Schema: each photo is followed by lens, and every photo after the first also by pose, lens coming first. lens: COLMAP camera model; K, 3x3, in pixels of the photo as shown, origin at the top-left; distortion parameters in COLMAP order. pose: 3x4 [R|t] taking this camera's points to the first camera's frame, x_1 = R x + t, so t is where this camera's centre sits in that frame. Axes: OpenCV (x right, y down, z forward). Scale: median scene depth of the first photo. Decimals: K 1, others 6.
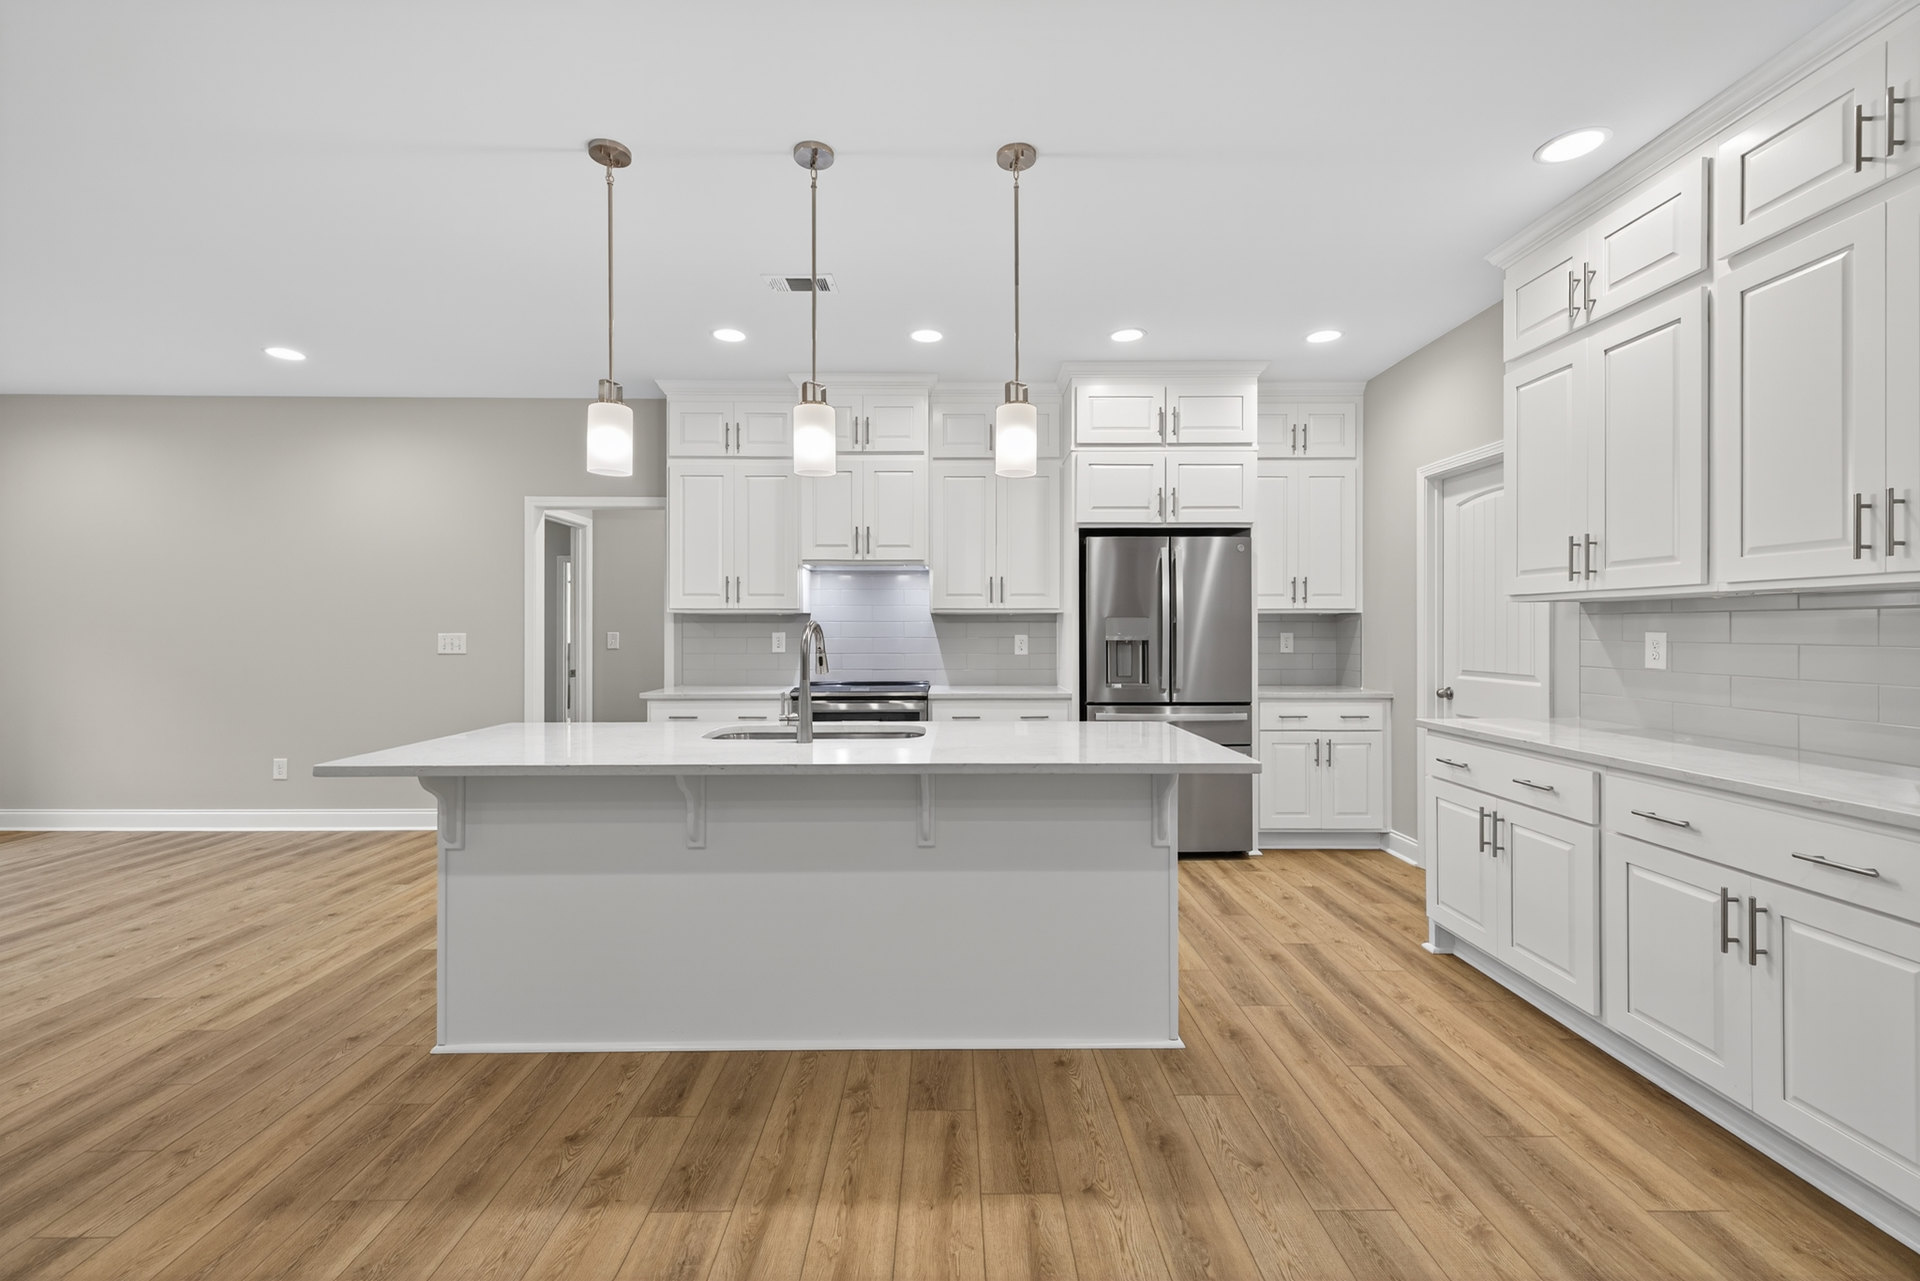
lens RADIAL K [[806.6, 0, 956.1], [0, 806.6, 624.5], [0, 0, 1]] dist [0.007091, -0.001008]
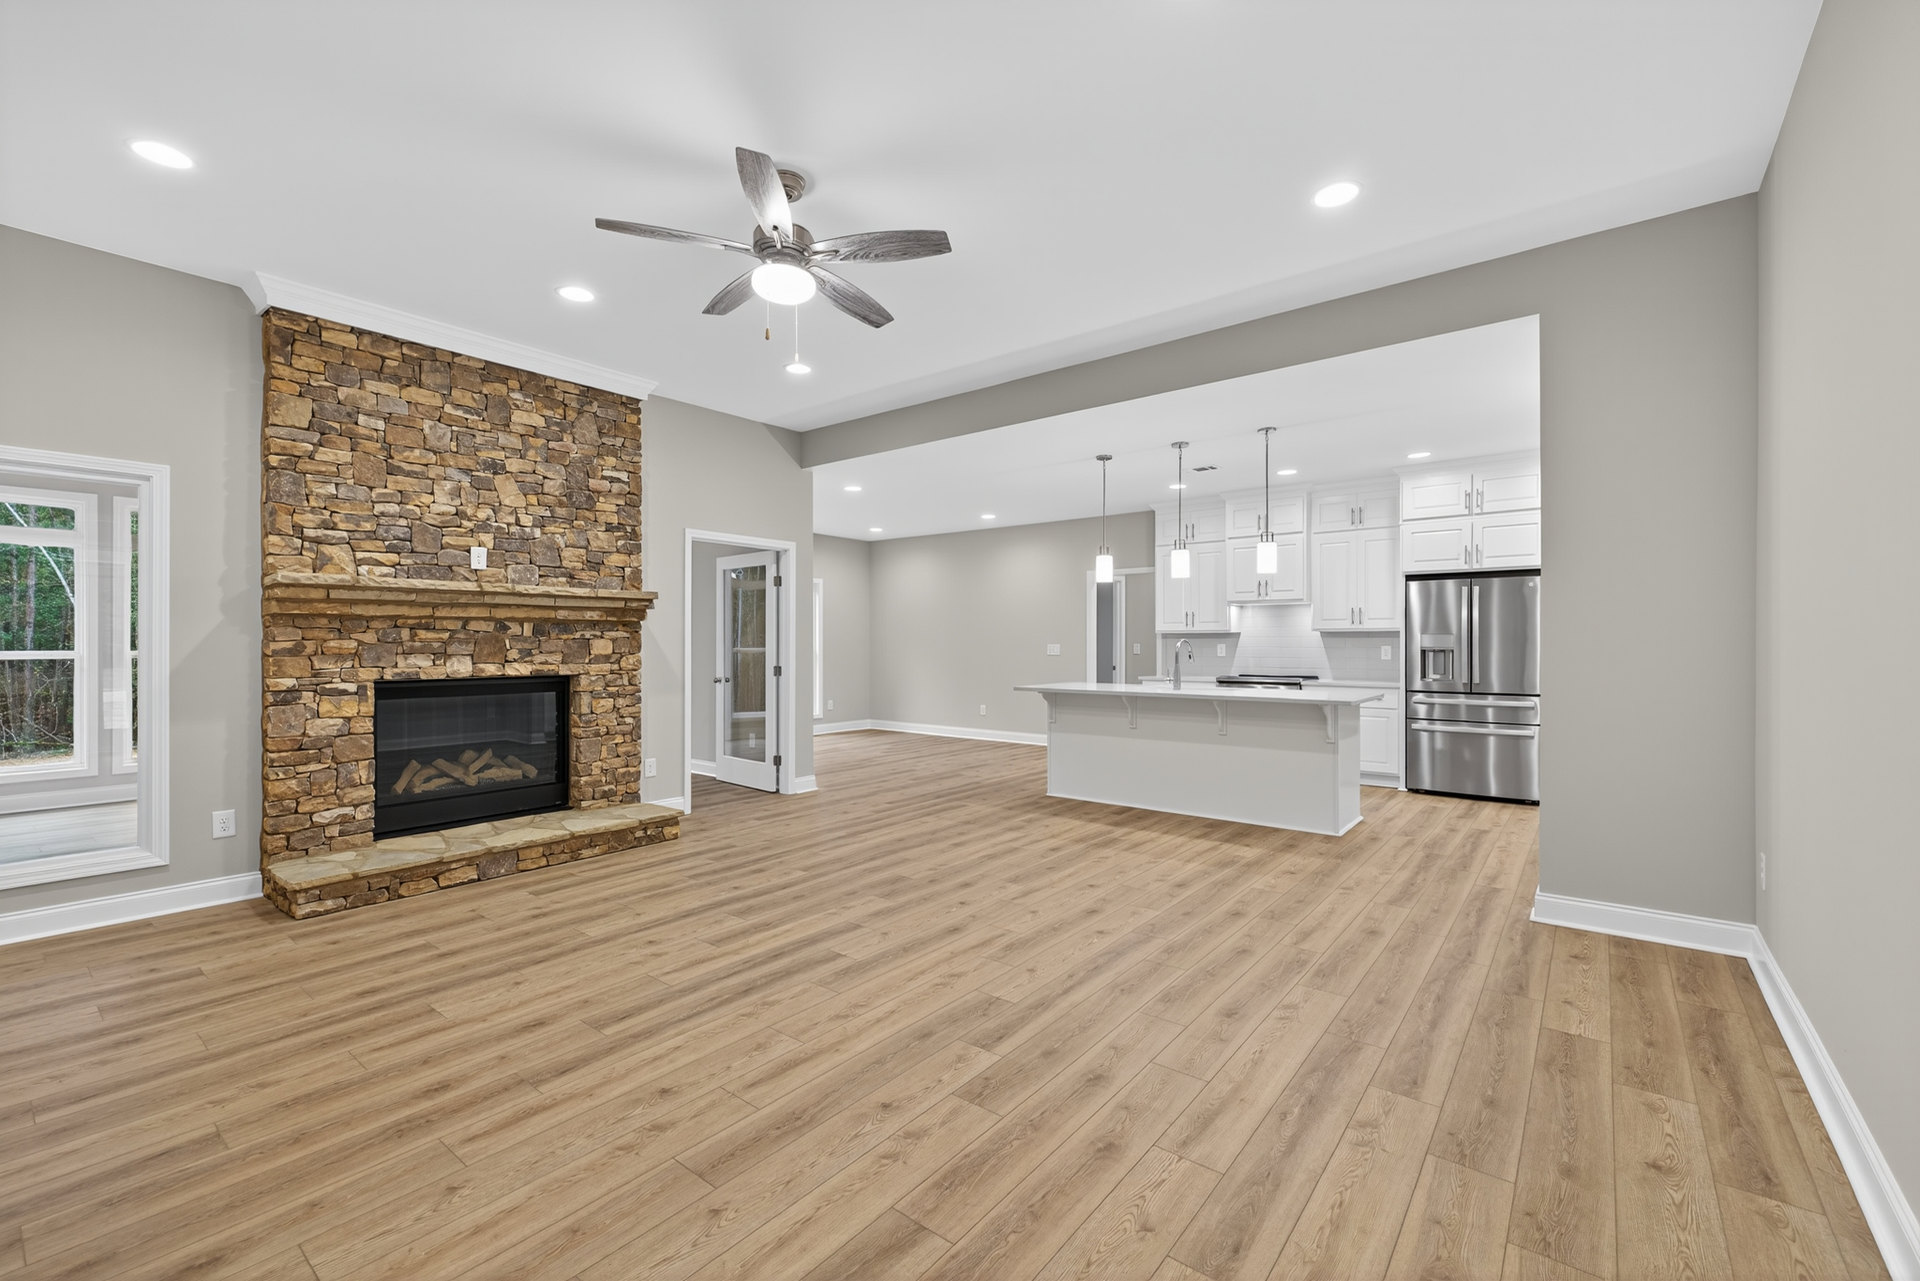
lens RADIAL K [[806.6, 0, 955.3], [0, 806.6, 638.8], [0, 0, 1]] dist [0.007091, -0.001008]
pose [[0.775140, -0.004478, -0.631773, 0.741042], [0.006401, 0.999979, 0.000766, -0.011030], [0.631757, -0.004637, 0.775153, -1.150496]]
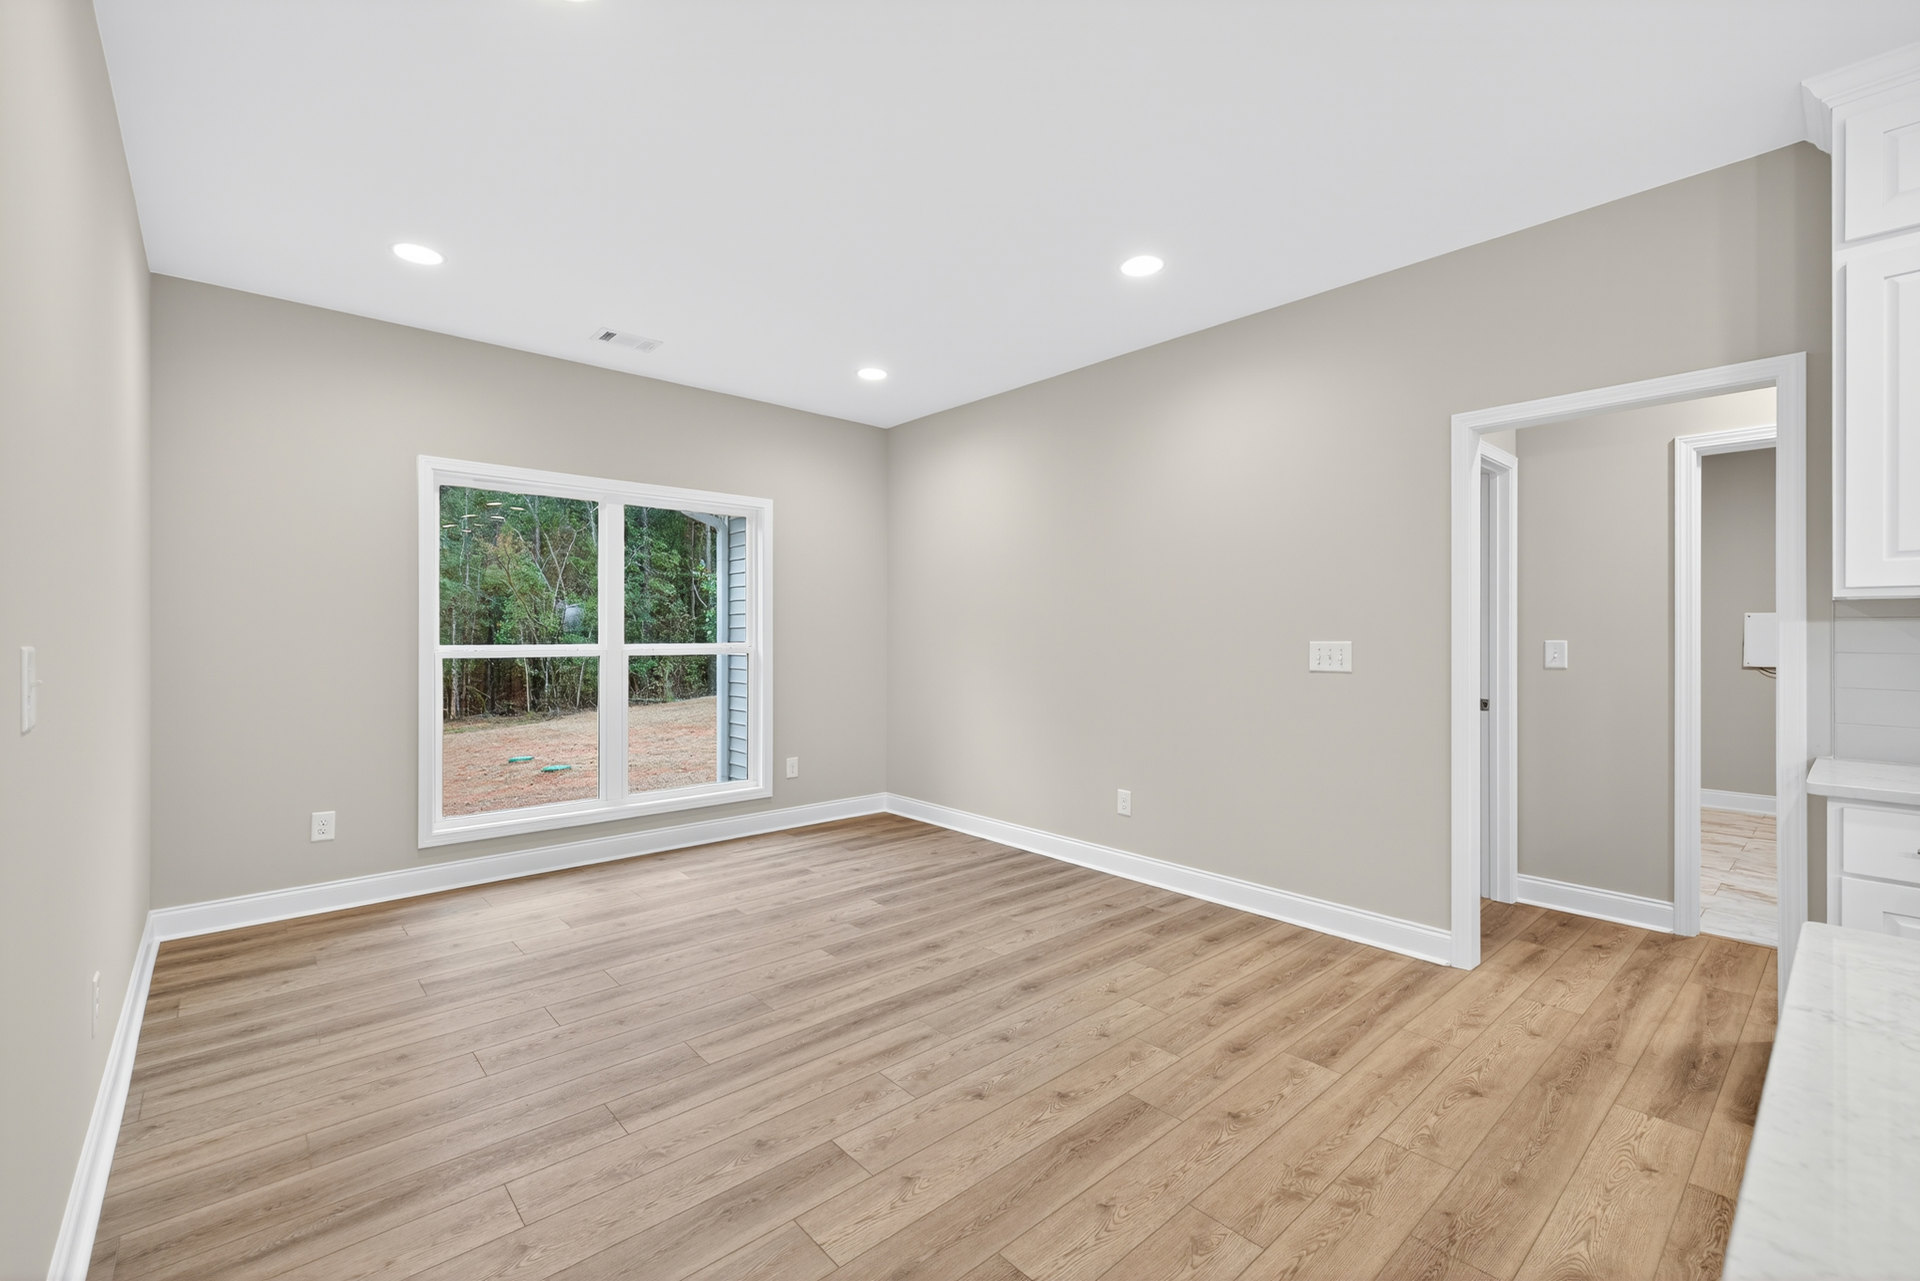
lens RADIAL K [[806.6, 0, 950.6], [0, 806.6, 636.3], [0, 0, 1]] dist [0.007091, -0.001008]
pose [[0.653790, -0.002452, -0.756672, -0.585755], [0.005669, 0.999983, 0.001658, 0.006341], [0.756655, -0.005374, 0.653792, 0.585422]]
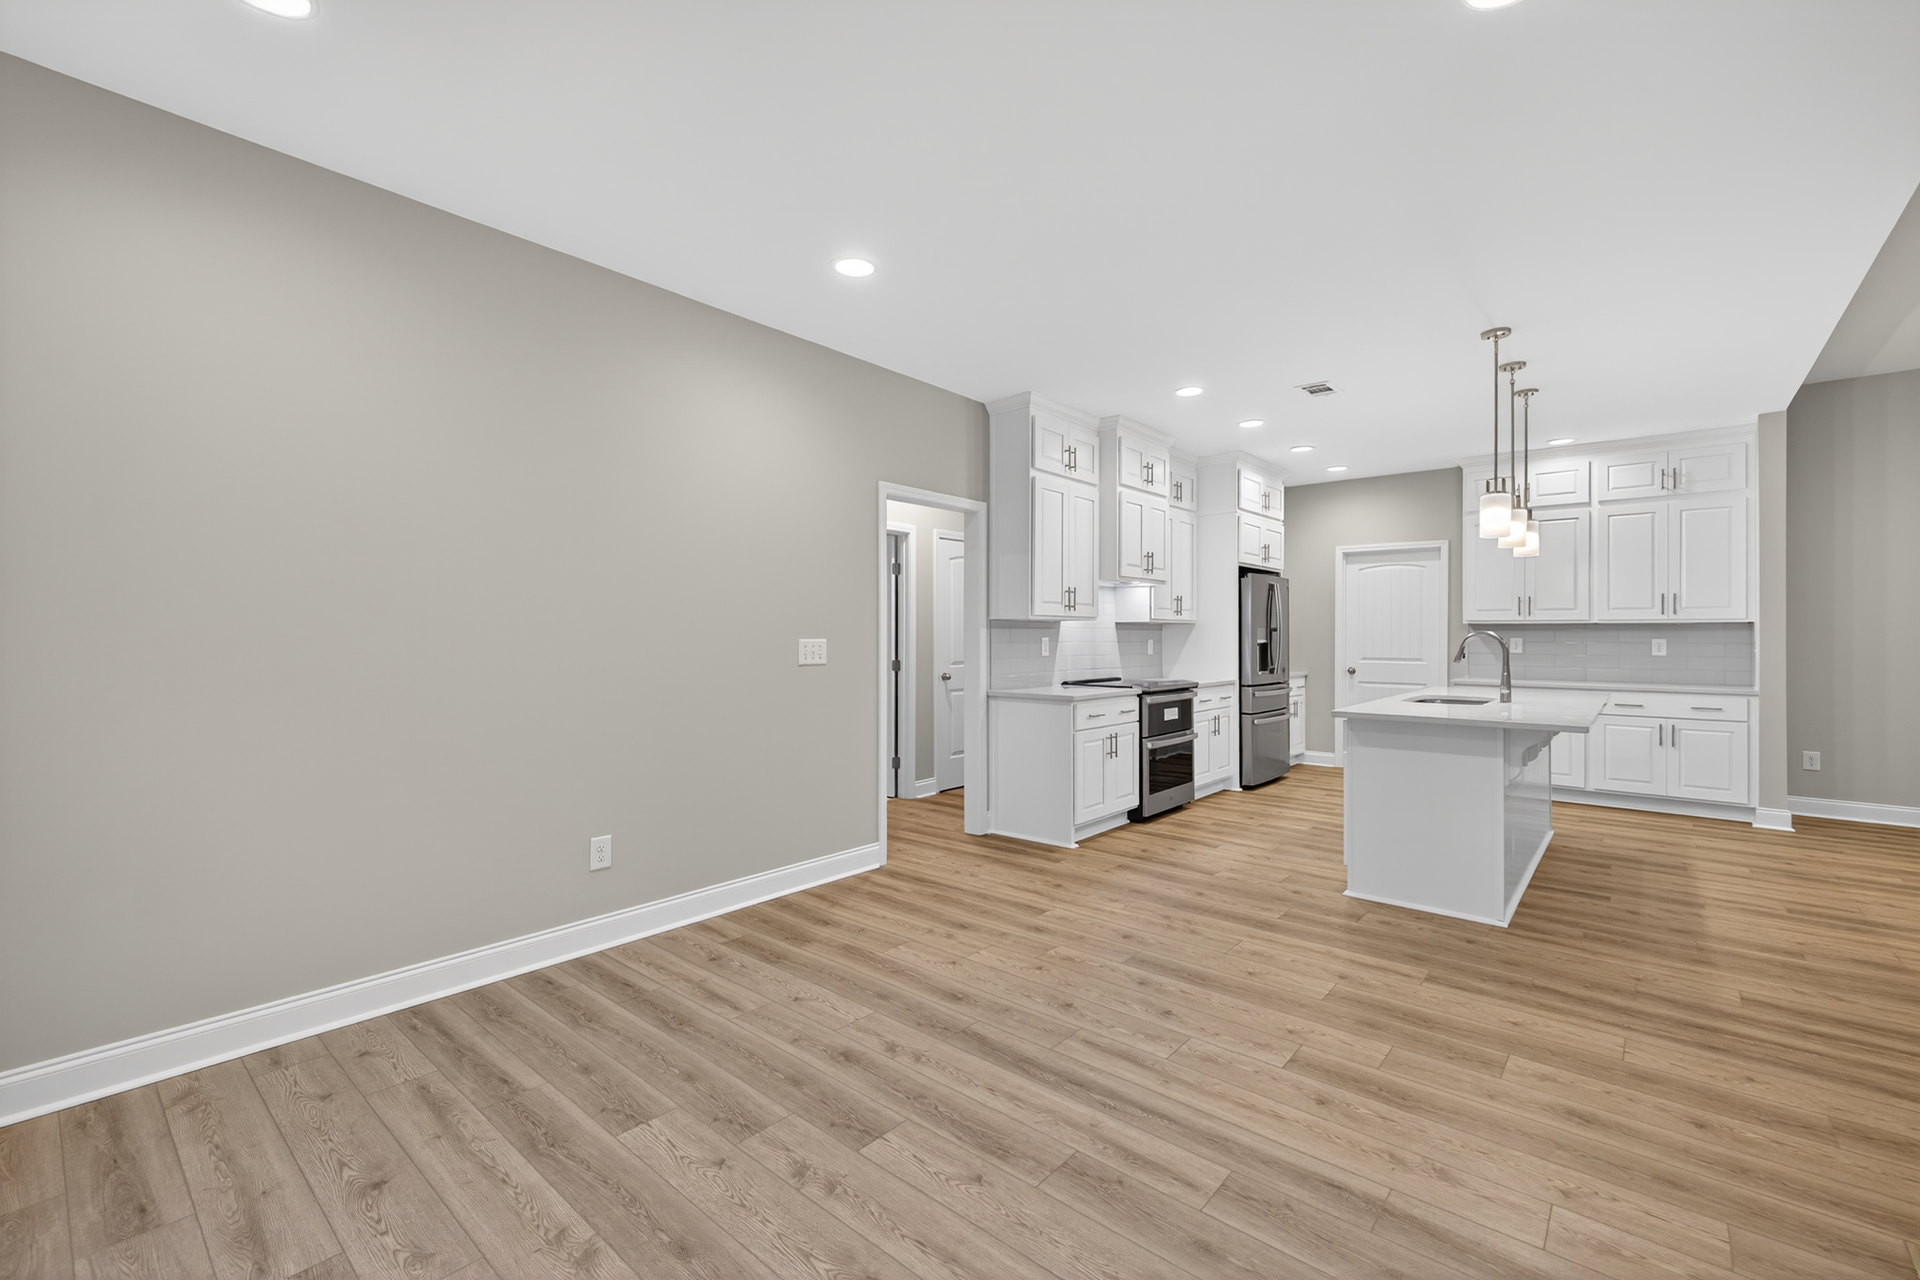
lens RADIAL K [[806.6, 0, 959.6], [0, 806.6, 629.8], [0, 0, 1]] dist [0.007091, -0.001008]
pose [[0.659271, 0.006288, 0.751879, -2.063527], [-0.008325, 0.999965, -0.001063, 0.002246], [-0.751859, -0.005558, 0.659300, 0.672389]]
